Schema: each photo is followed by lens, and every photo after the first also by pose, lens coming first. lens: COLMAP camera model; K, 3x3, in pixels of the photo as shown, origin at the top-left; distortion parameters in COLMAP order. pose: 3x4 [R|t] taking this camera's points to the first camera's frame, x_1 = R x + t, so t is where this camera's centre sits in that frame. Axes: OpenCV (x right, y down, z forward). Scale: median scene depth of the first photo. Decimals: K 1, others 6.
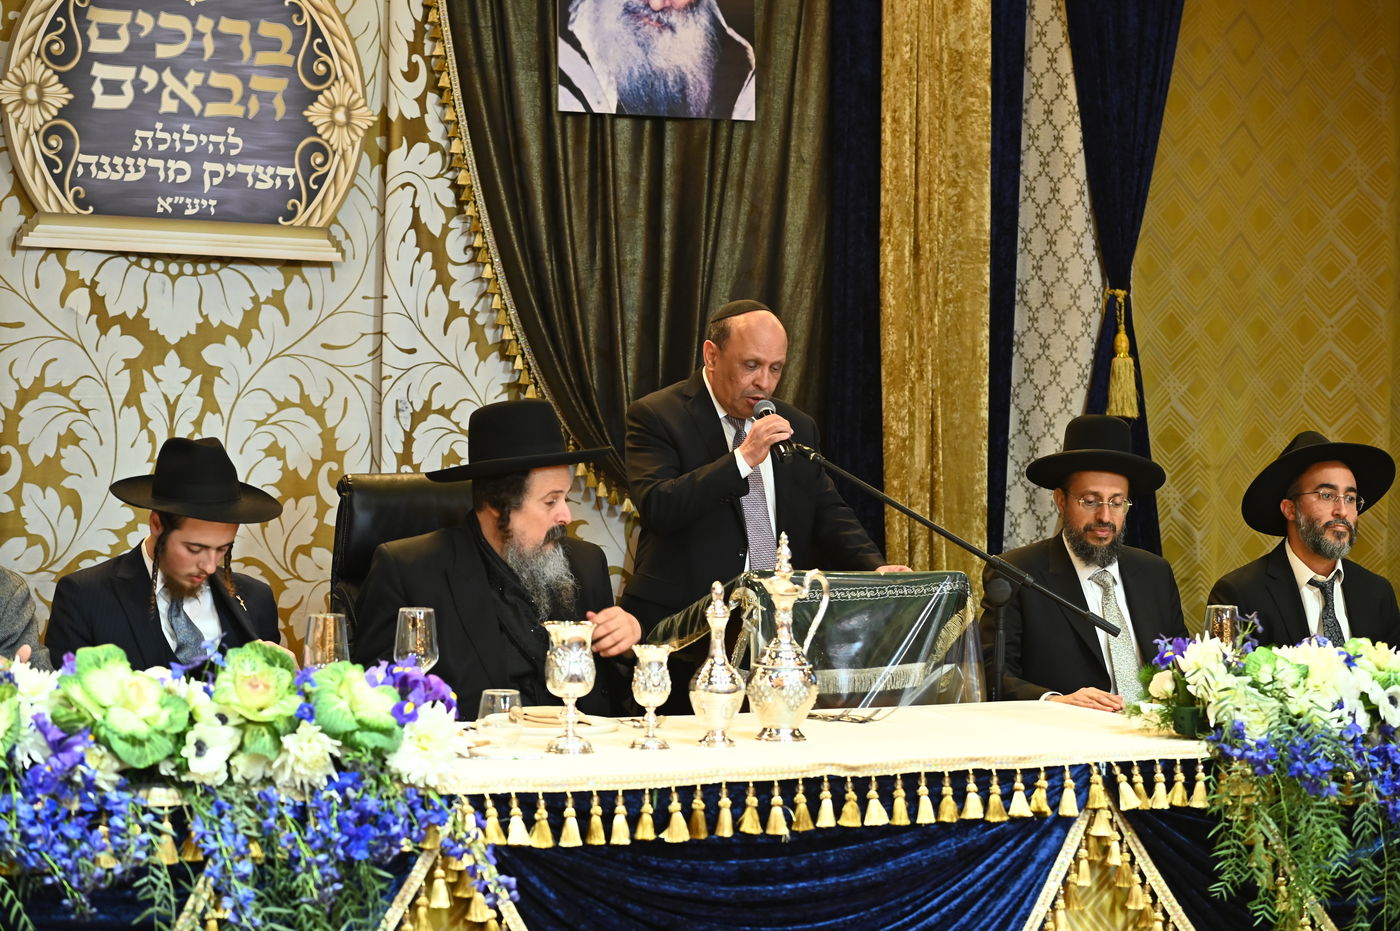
lens RADIAL K [[2807.6, 0, 701.6], [0, 2807.6, 461.5], [0, 0, 1]] dist [-0.077112, 0.000000]
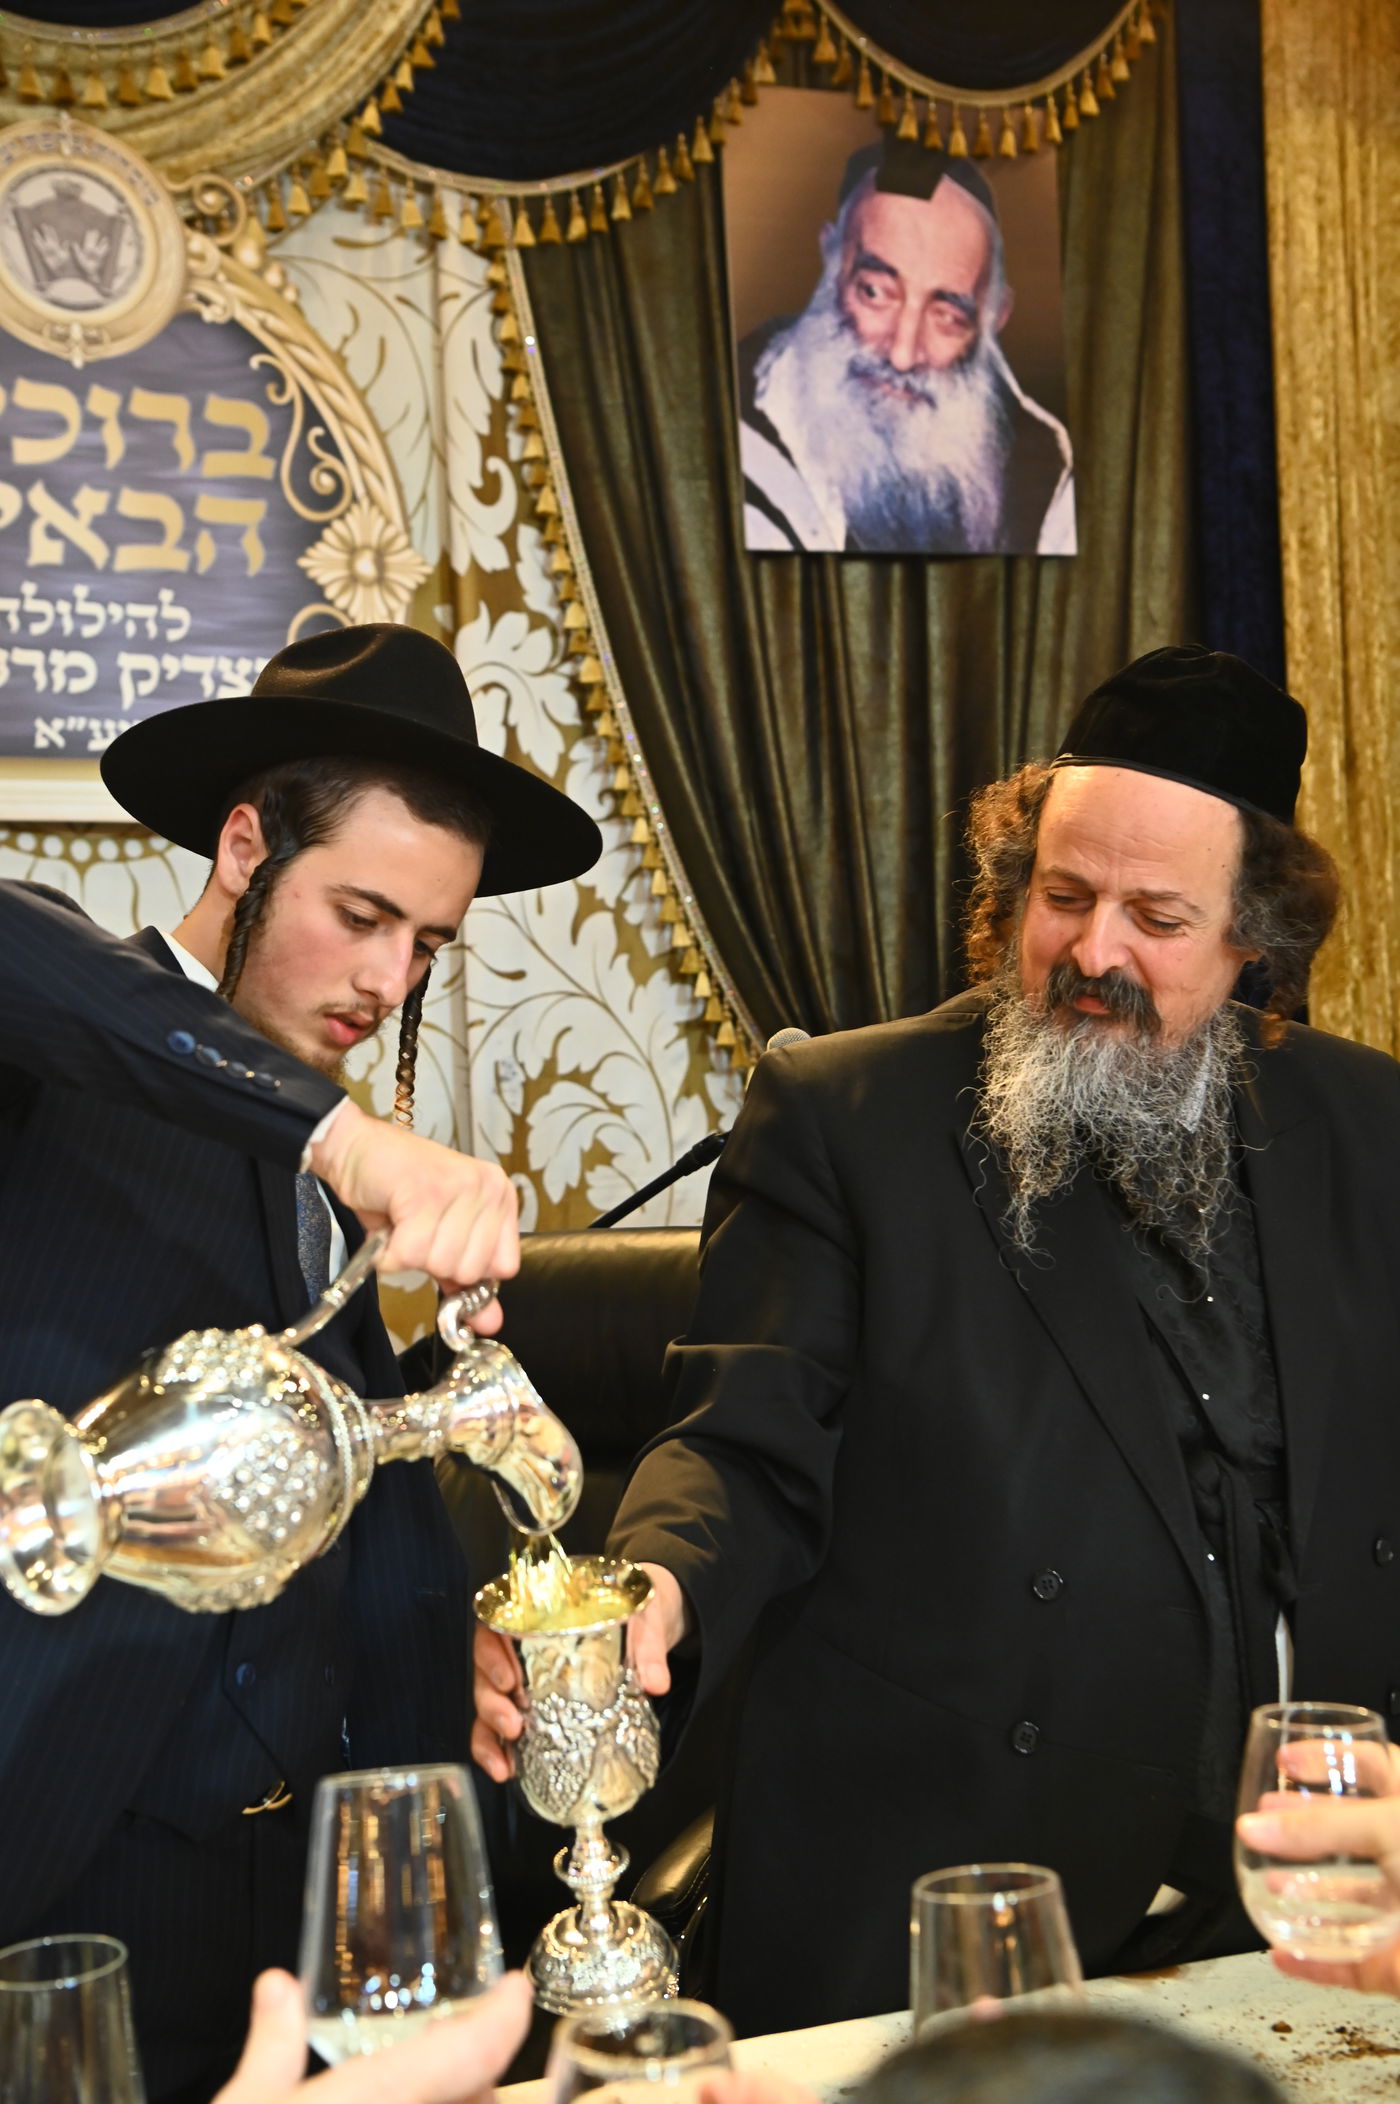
lens RADIAL K [[2606.2, 0, 711.1], [0, 2606.2, 1050.4], [0, 0, 1]] dist [0.129840, 0.000000]
pose [[0.997142, -0.056230, -0.050456, -0.038876], [0.055520, 0.998339, -0.015380, -0.013938], [0.051237, 0.012534, 0.998608, 0.484110]]
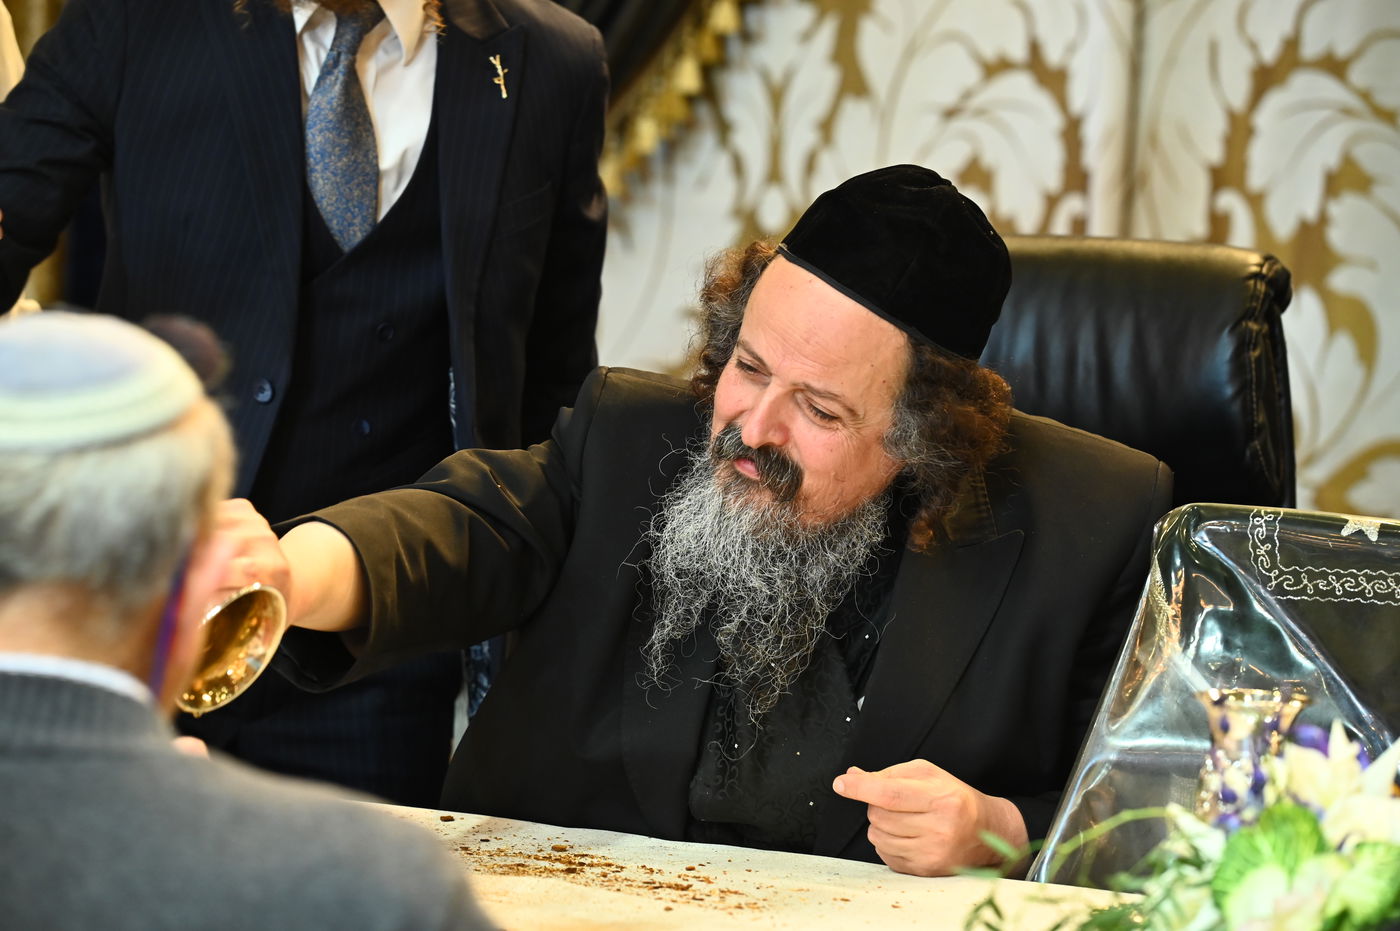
lens RADIAL K [[6177.4, 0, 700.7], [0, 6177.4, 466.6], [0, 0, 1]] dist [0.783343, 0.000000]
pose [[0.591815, 0.044248, -0.804858, 0.487277], [-0.030149, 0.999009, 0.032754, 0.007687], [0.805510, 0.004881, 0.592562, 0.337151]]
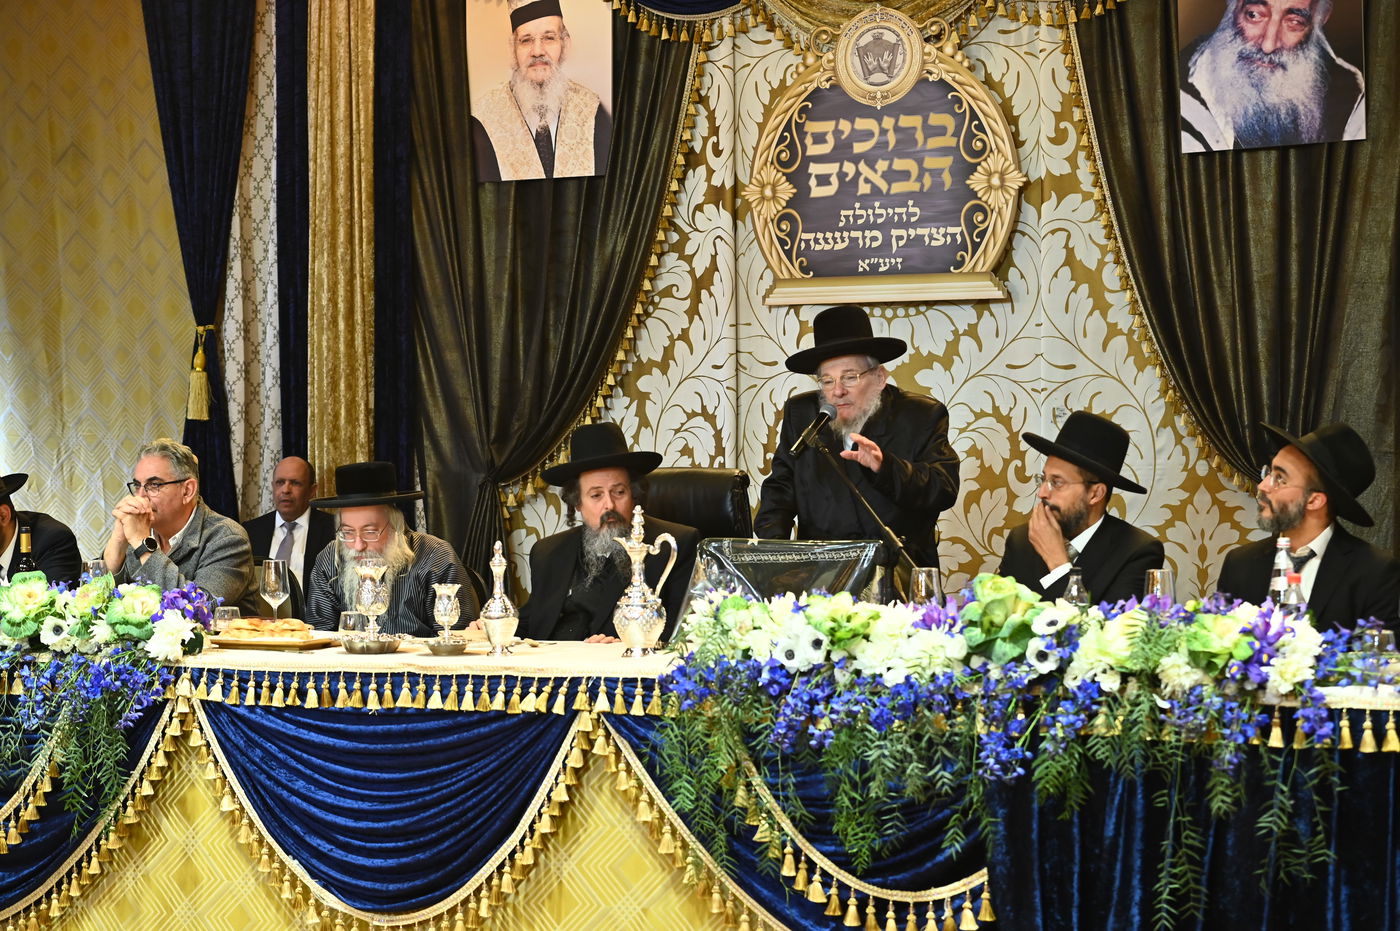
lens RADIAL K [[2807.6, 0, 693.5], [0, 2807.6, 474.8], [0, 0, 1]] dist [-0.077112, 0.000000]
pose [[0.601470, -0.015868, -0.798738, 0.792739], [0.016383, 0.999837, -0.007527, 0.014076], [0.798728, -0.008558, 0.601632, 0.149025]]
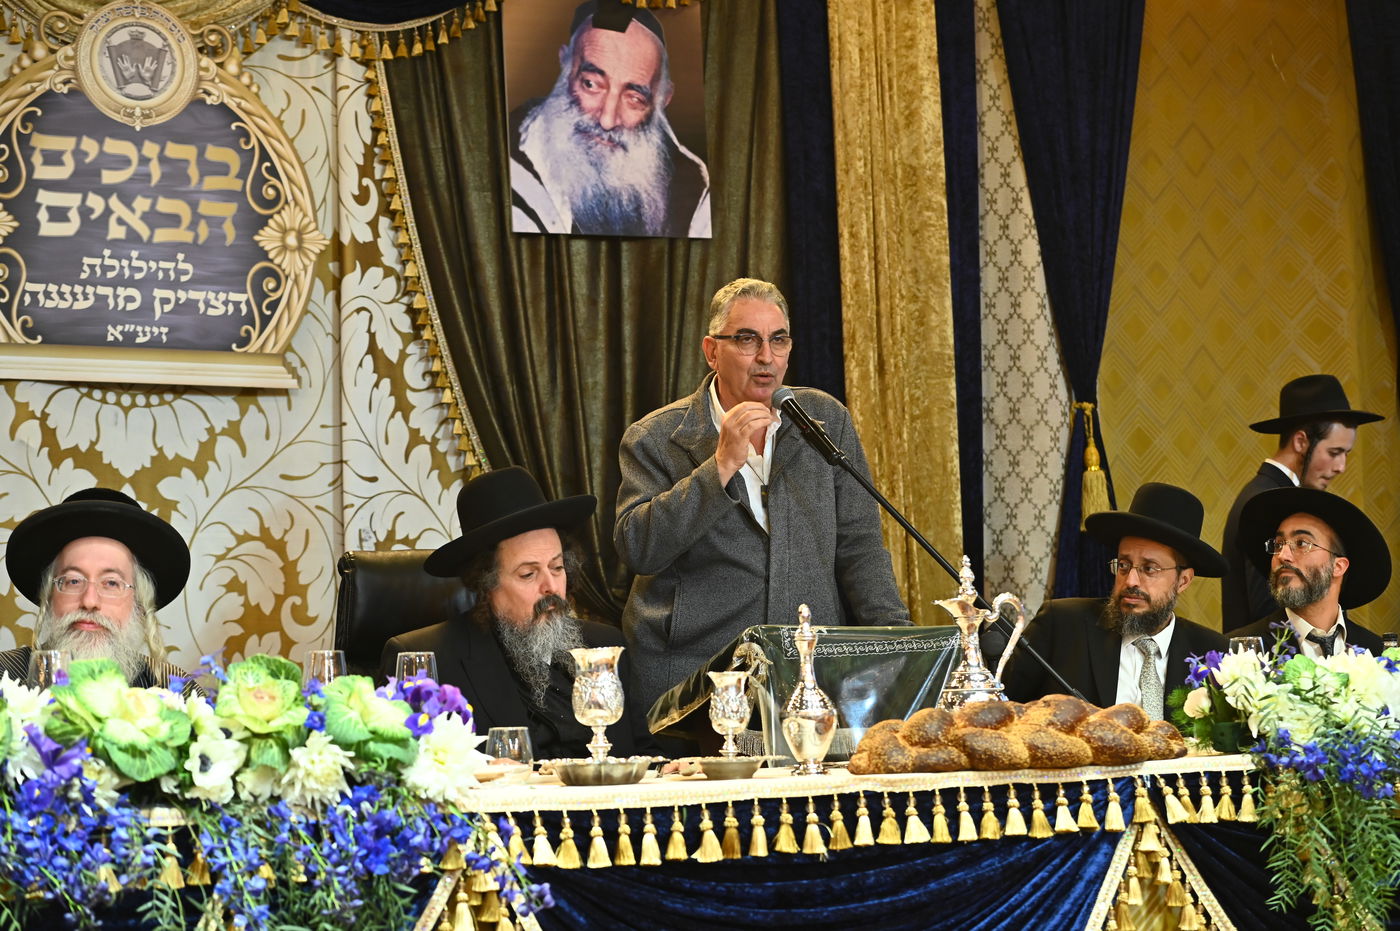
lens RADIAL K [[2807.6, 0, 703.1], [0, 2807.6, 464.3], [0, 0, 1]] dist [-0.077112, 0.000000]
pose [[0.998474, -0.044776, 0.032332, -0.021149], [0.047644, 0.994414, -0.094187, 0.054349], [-0.027934, 0.095583, 0.995029, 0.030915]]
